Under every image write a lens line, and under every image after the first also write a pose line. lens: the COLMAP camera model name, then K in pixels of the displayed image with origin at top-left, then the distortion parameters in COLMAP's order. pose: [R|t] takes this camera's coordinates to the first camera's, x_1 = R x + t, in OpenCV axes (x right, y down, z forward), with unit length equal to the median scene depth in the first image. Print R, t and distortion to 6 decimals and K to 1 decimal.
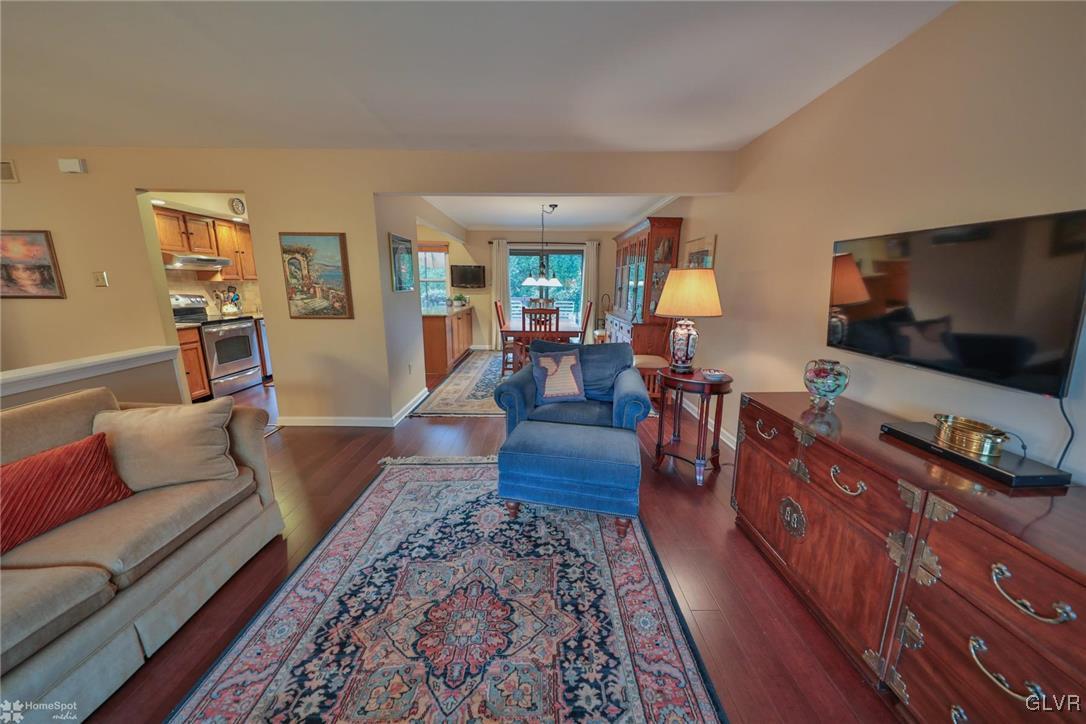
lens RADIAL K [[360.7, 0, 547.0], [0, 360.7, 362.0], [0, 0, 1]] dist [-0.011792, -0.000376]
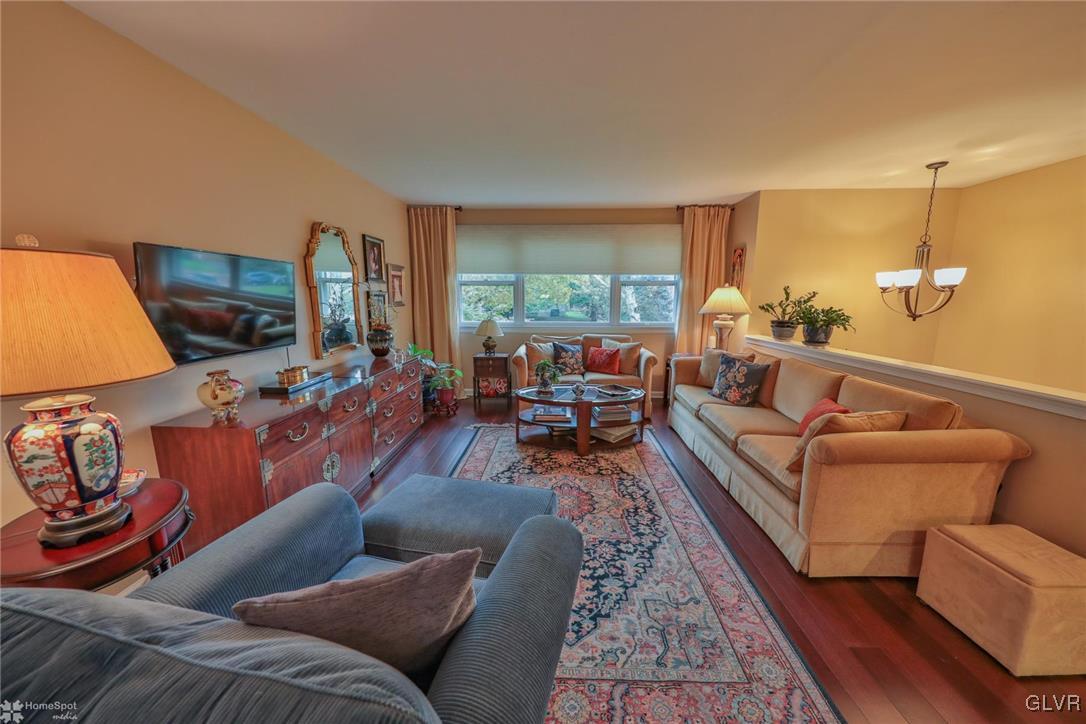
lens RADIAL K [[360.7, 0, 543.8], [0, 360.7, 358.8], [0, 0, 1]] dist [-0.011792, -0.000376]
pose [[-0.997956, -0.010783, 0.062992, -0.158469], [0.013004, 0.930782, 0.365344, -0.361175], [-0.062571, 0.365416, -0.928739, 1.684167]]
